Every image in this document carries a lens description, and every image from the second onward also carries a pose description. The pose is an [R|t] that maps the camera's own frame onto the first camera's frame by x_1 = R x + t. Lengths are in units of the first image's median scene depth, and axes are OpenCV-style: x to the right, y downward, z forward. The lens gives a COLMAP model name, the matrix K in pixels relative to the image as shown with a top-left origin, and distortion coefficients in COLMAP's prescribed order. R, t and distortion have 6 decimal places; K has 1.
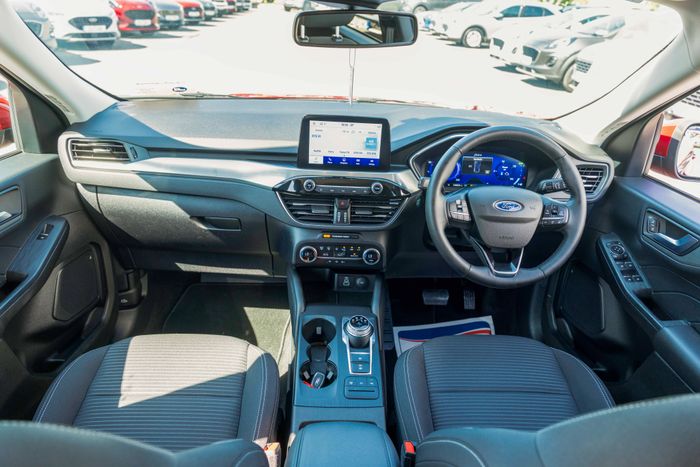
lens RADIAL K [[483.8, 0, 349.0], [0, 483.8, 233.5], [0, 0, 1]] dist [-0.001641, 0.007266]
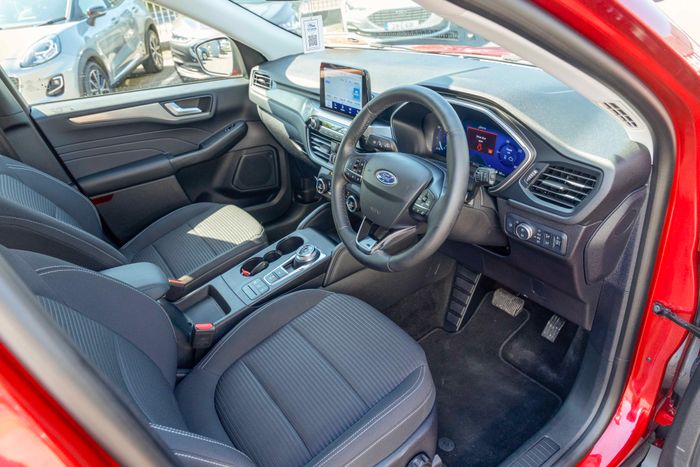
lens RADIAL K [[483.8, 0, 347.2], [0, 483.8, 231.5], [0, 0, 1]] dist [-0.001641, 0.007266]
pose [[0.525829, 0.326598, -0.785390, 0.933979], [-0.271023, 0.939553, 0.209253, -0.119341], [0.806257, 0.102828, 0.582559, 0.405104]]
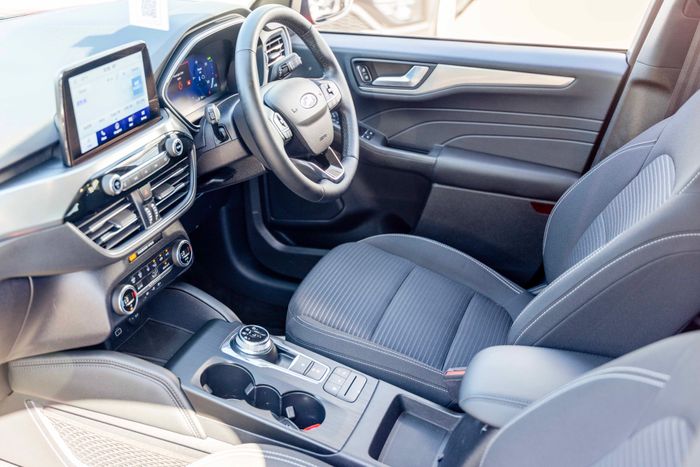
lens RADIAL K [[806.1, 0, 346.7], [0, 806.1, 232.6], [0, 0, 1]] dist [-0.015823, 0.000000]
pose [[0.380680, -0.449684, 0.808002, -0.763069], [0.389886, 0.870381, 0.300710, -0.225521], [-0.838493, 0.200555, 0.506662, 0.283783]]
